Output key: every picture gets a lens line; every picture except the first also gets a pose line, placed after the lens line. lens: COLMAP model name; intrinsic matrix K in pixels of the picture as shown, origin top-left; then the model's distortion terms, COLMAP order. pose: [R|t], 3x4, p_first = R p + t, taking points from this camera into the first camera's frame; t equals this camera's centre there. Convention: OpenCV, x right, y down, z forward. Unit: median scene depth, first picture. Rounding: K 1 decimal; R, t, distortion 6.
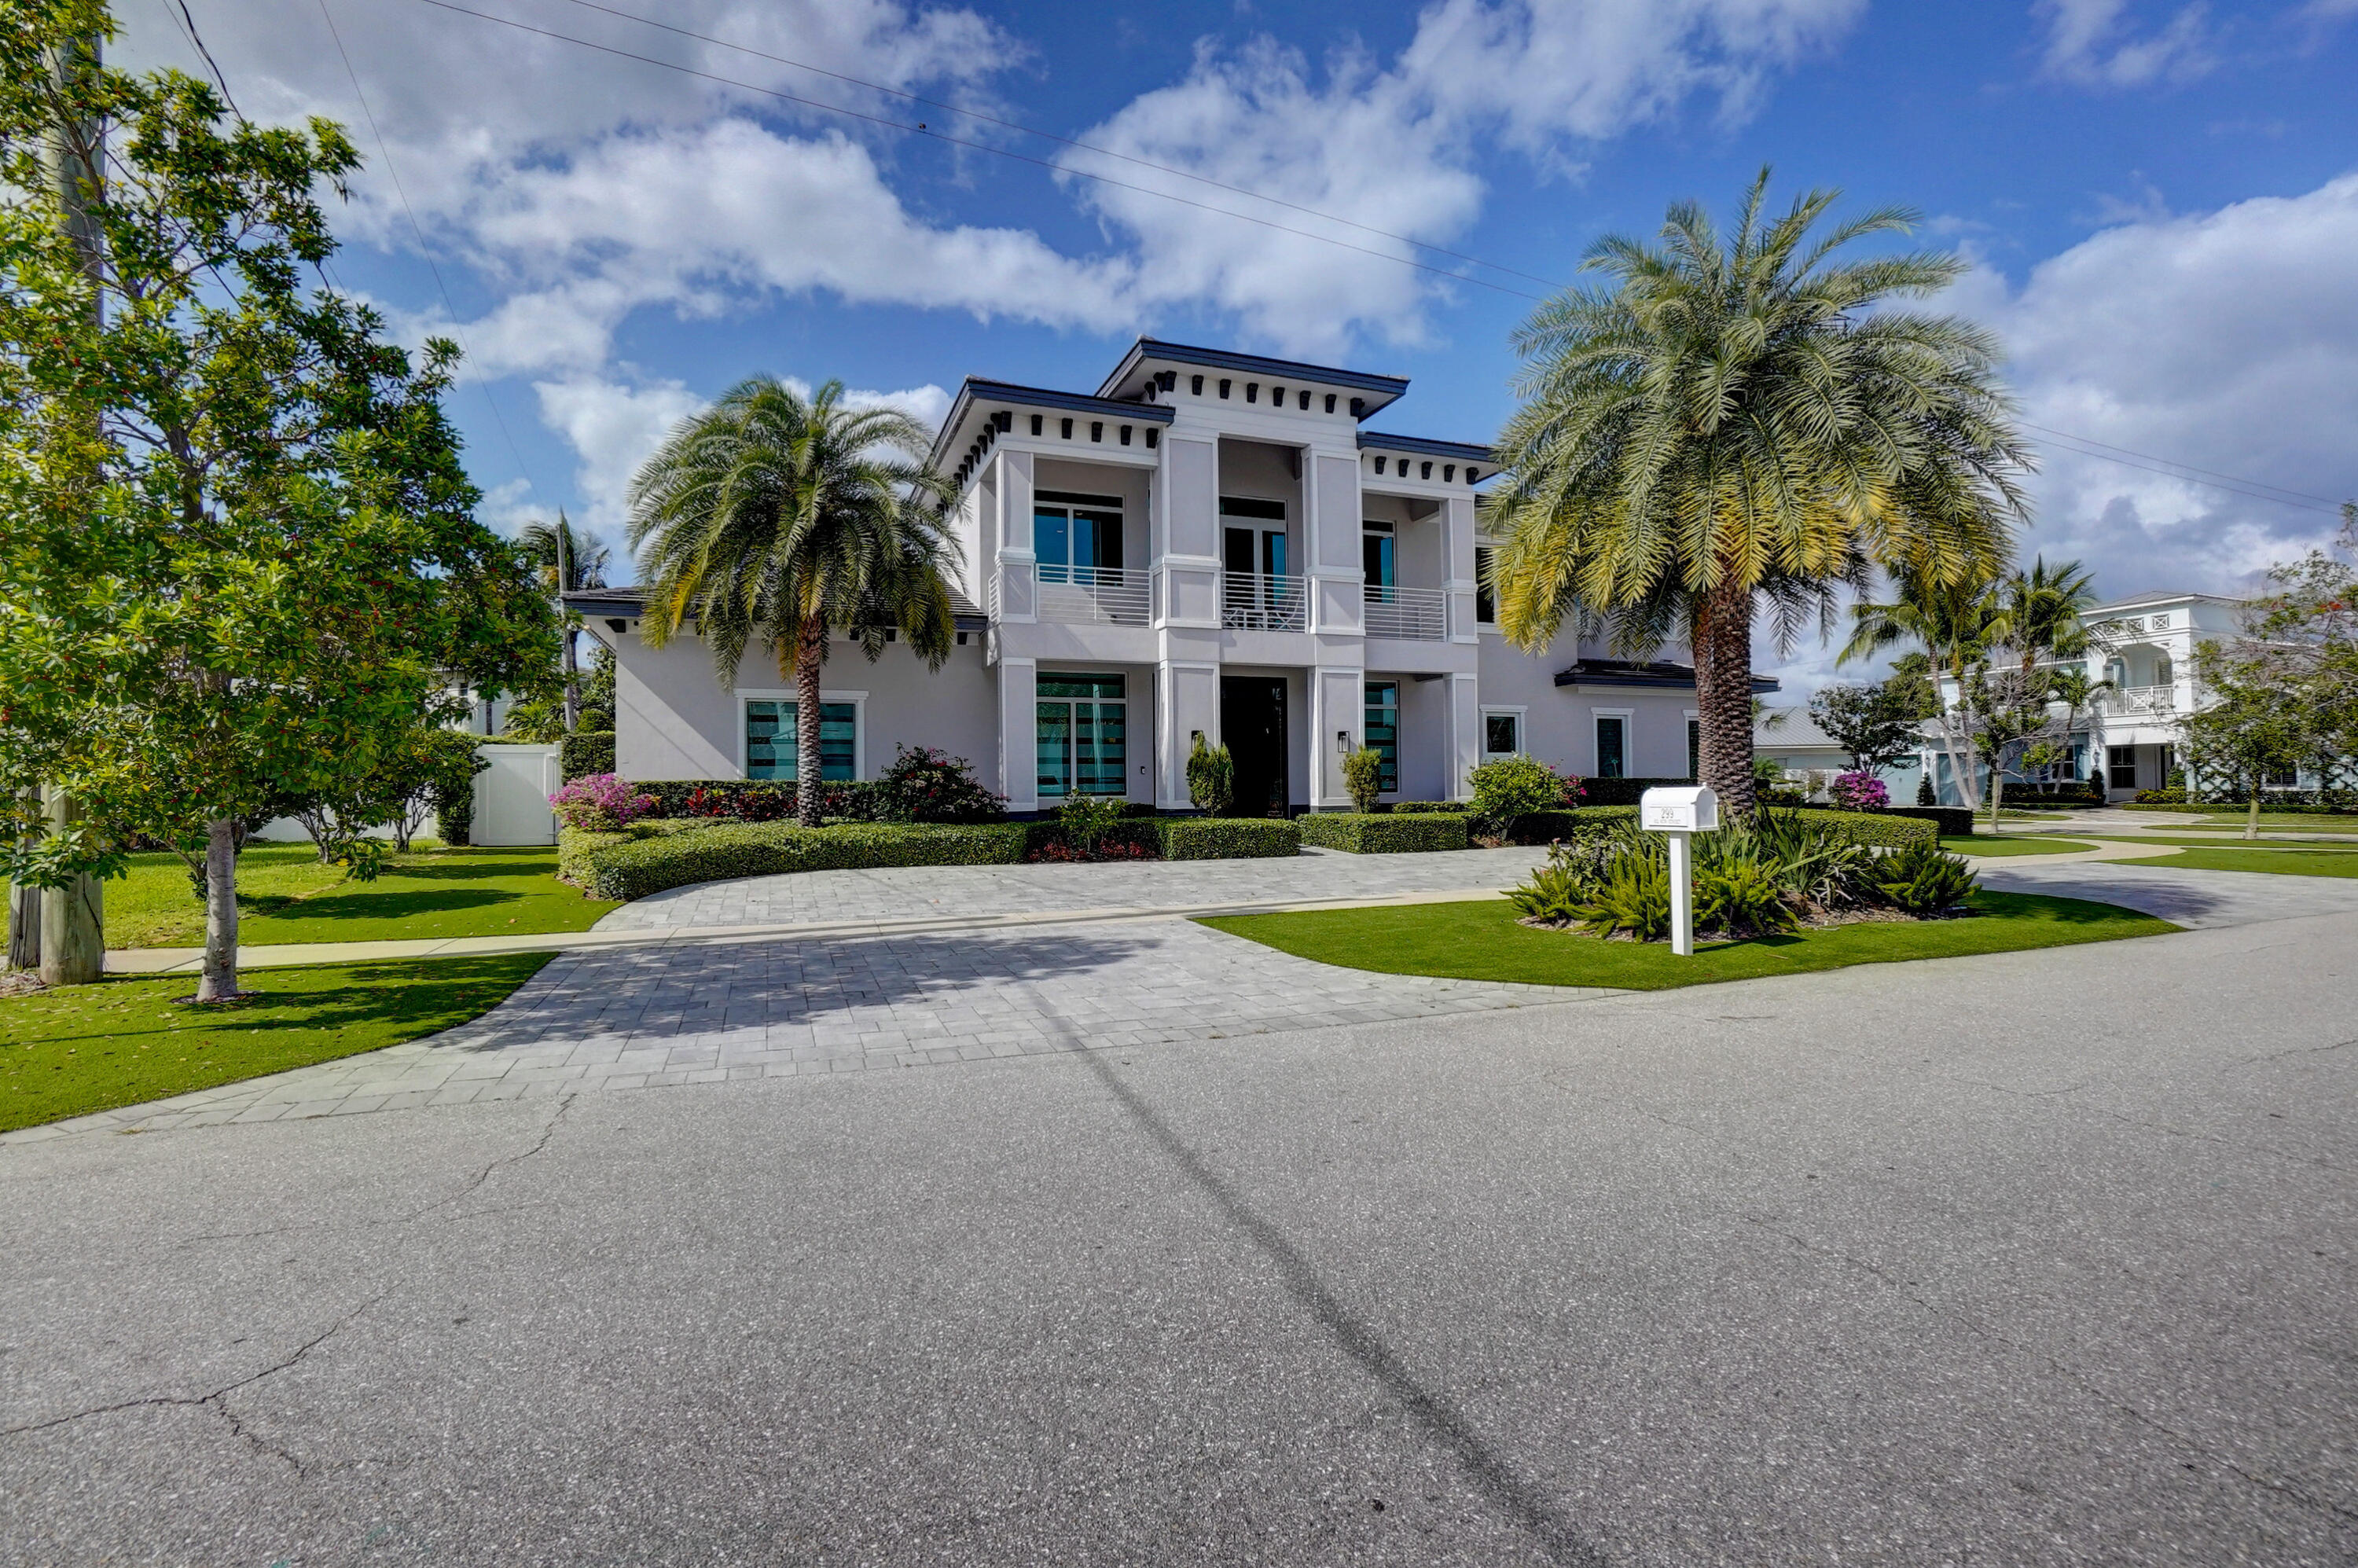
lens RADIAL K [[1049.0, 0, 1173.2], [0, 1049.0, 777.0], [0, 0, 1]] dist [-0.065503, 0.024687]
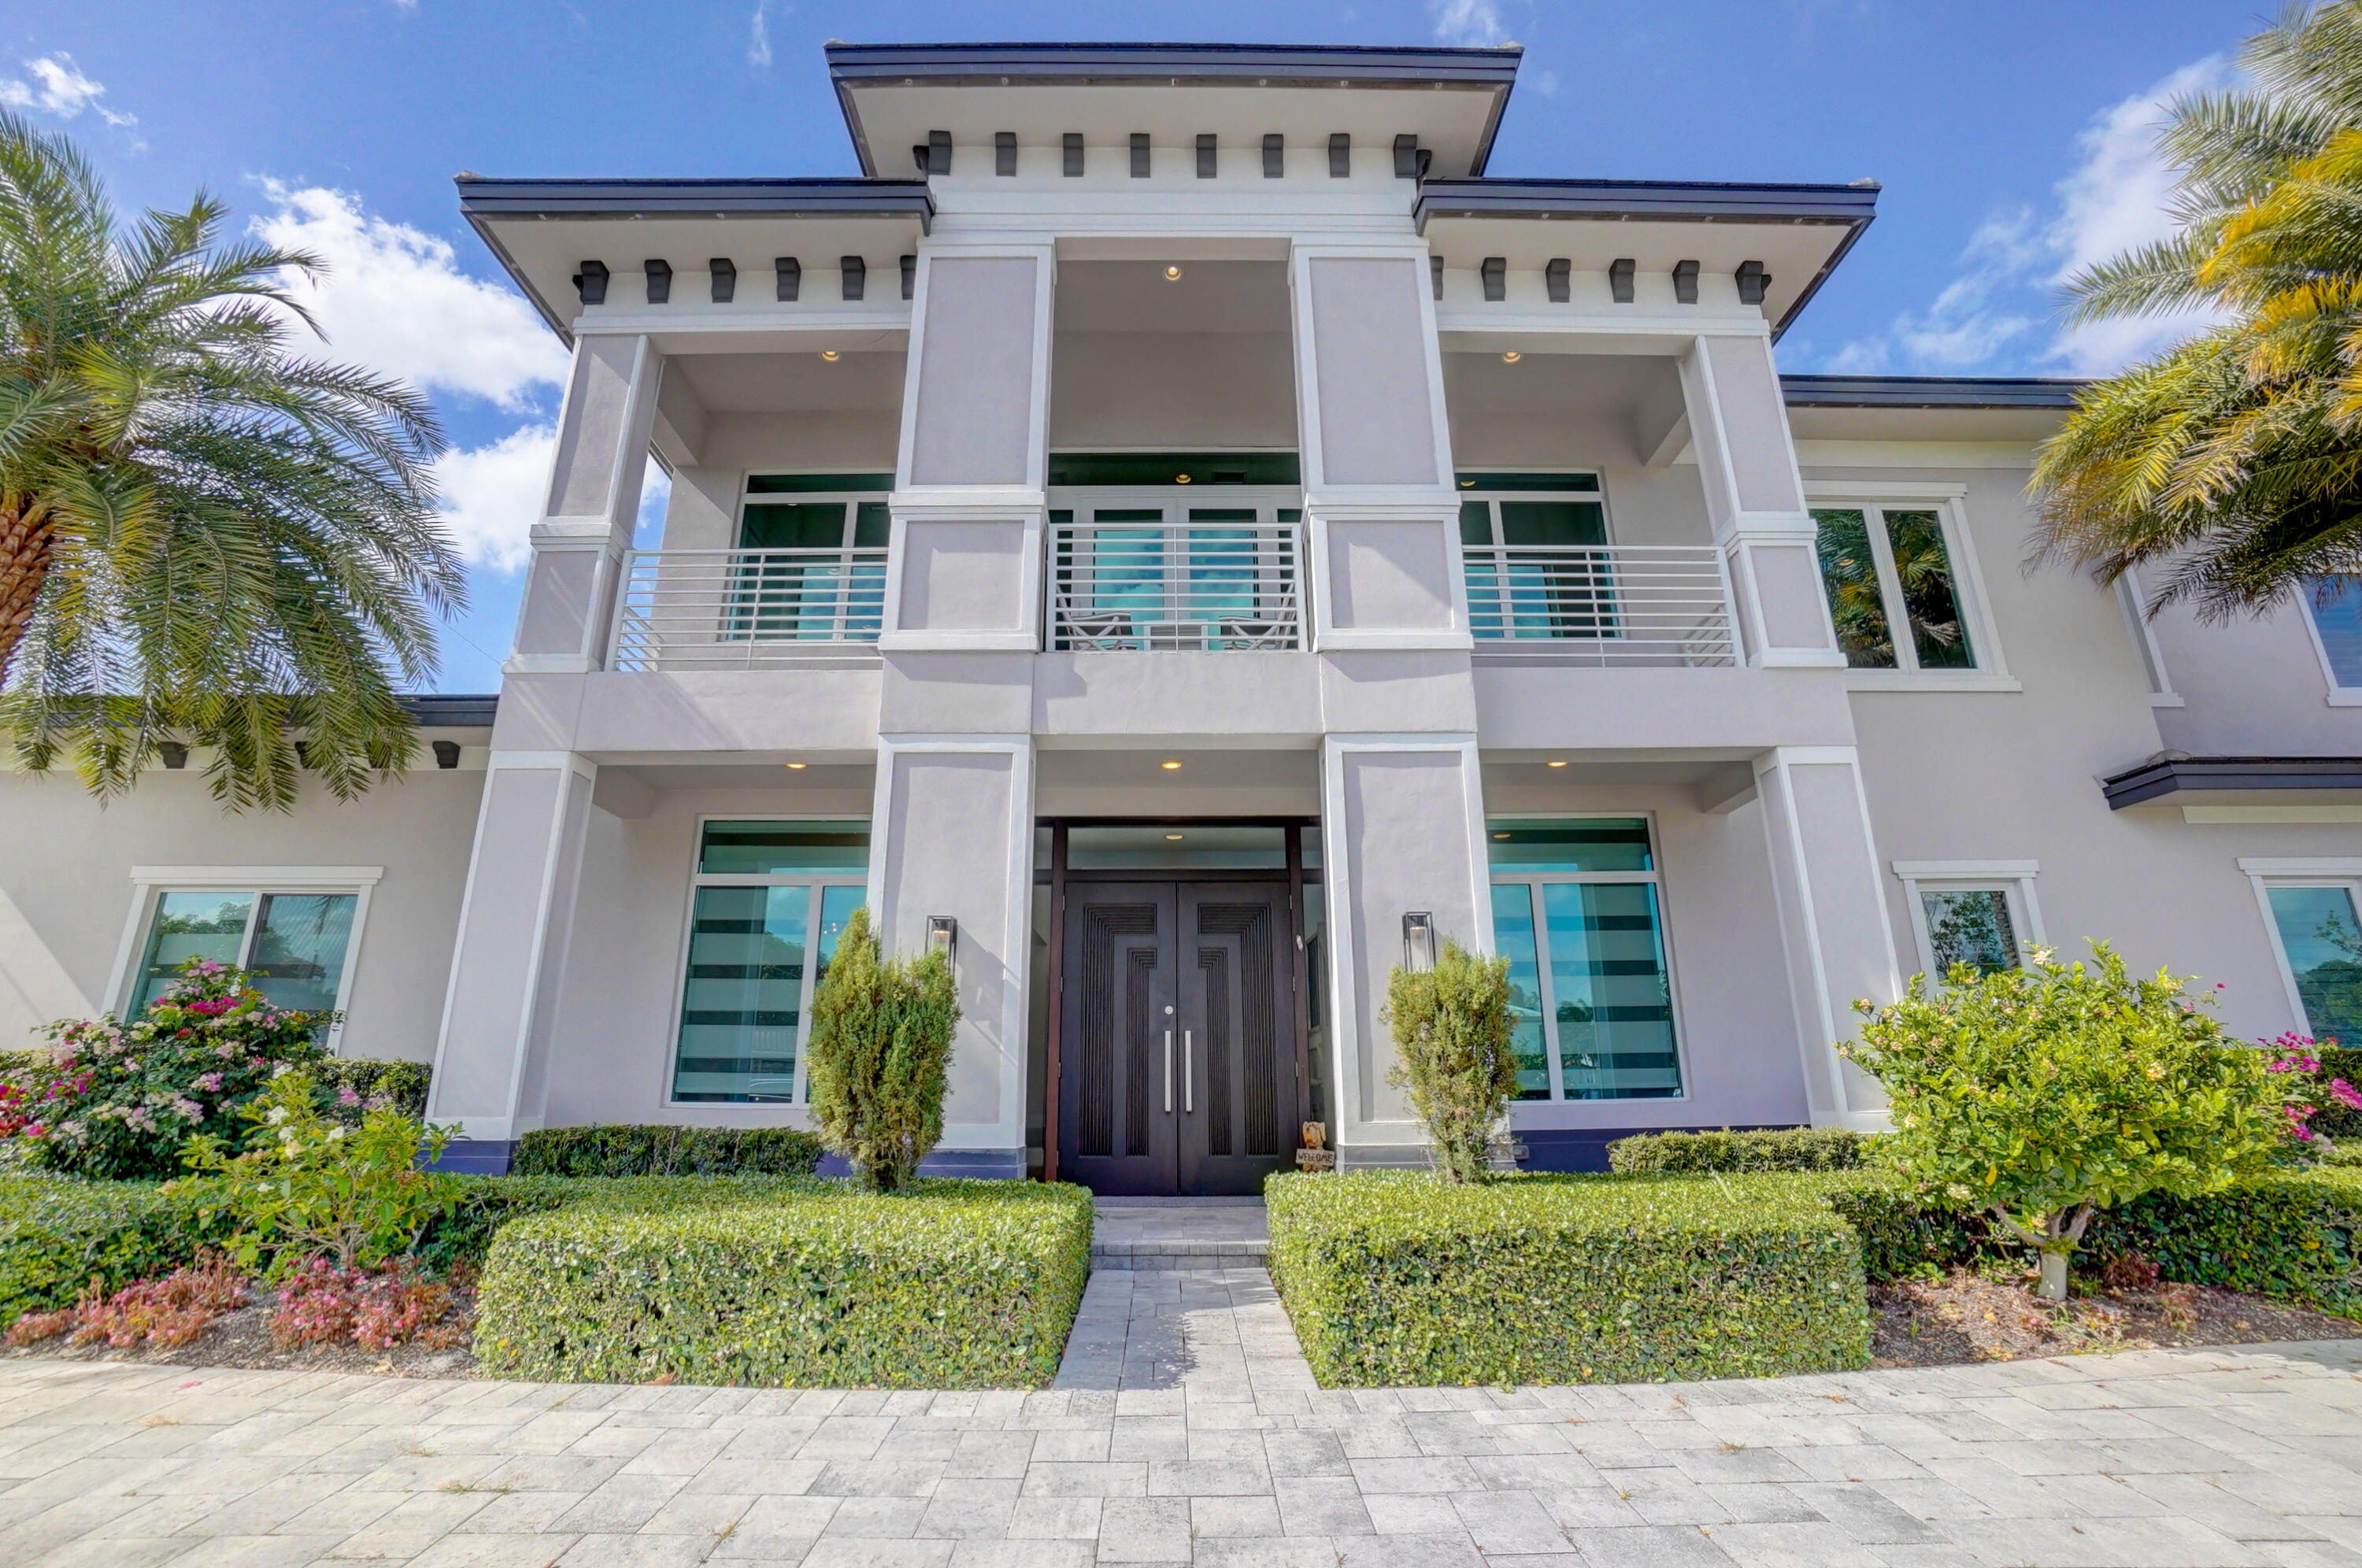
lens RADIAL K [[1050.7, 0, 1175.2], [0, 1050.7, 777.0], [0, 0, 1]] dist [-0.065503, 0.024687]
pose [[0.938614, -0.092567, -0.332319, 0.207306], [-0.003125, 0.961005, -0.276513, 0.006973], [0.344956, 0.260577, 0.901723, 0.667032]]
